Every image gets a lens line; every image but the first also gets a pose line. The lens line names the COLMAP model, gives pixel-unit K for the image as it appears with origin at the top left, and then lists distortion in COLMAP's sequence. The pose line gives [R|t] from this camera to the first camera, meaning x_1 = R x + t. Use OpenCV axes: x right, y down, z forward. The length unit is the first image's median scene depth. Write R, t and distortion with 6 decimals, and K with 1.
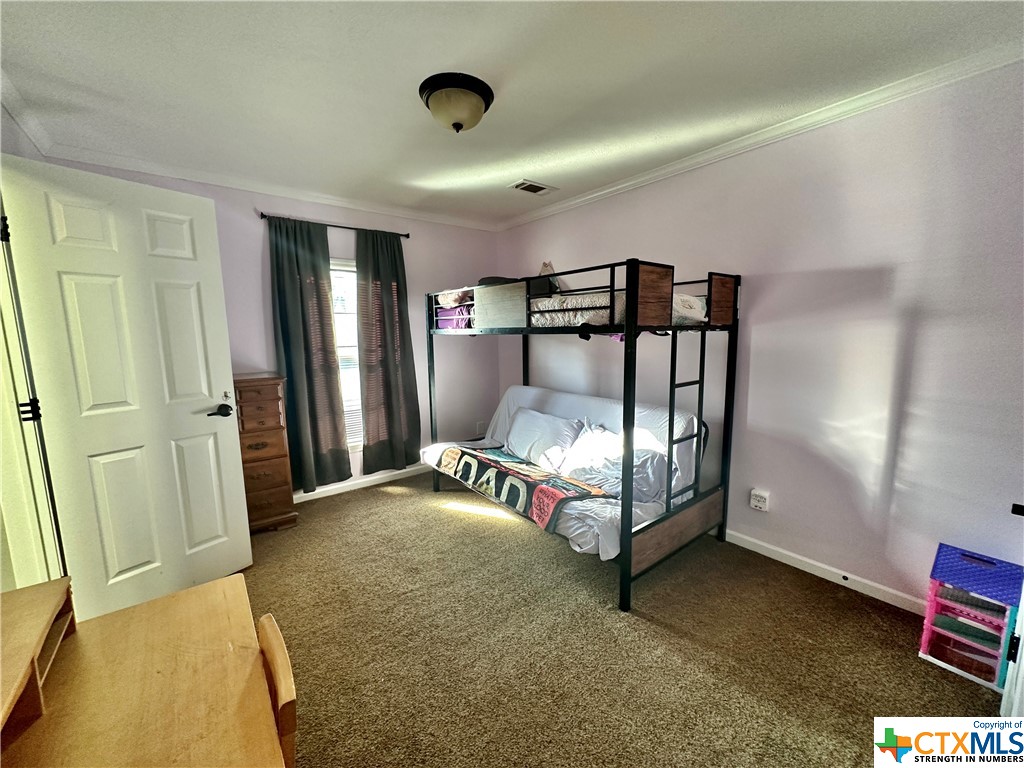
lens RADIAL K [[407.2, 0, 515.1], [0, 407.2, 386.4], [0, 0, 1]] dist [-0.004231, -0.000009]
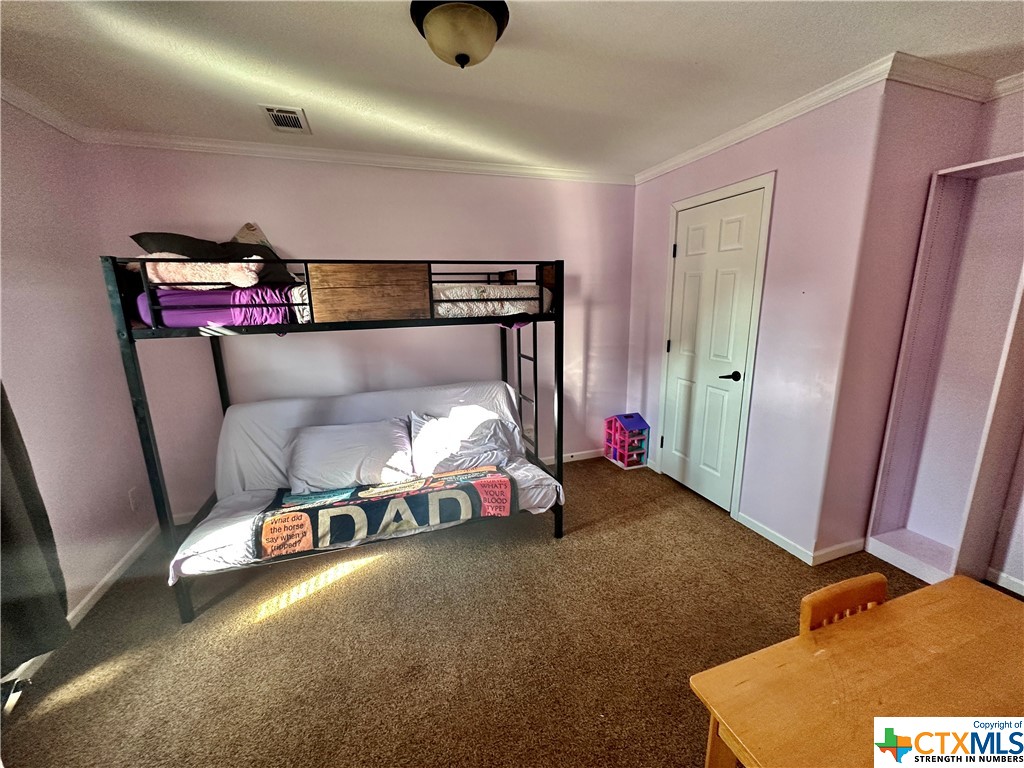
lens RADIAL K [[407.2, 0, 514.3], [0, 407.2, 384.4], [0, 0, 1]] dist [-0.004231, -0.000009]
pose [[0.333527, -0.193100, 0.922752, -0.792386], [0.144321, 0.977719, 0.152438, -0.123582], [-0.931628, 0.082331, 0.353964, 0.584264]]
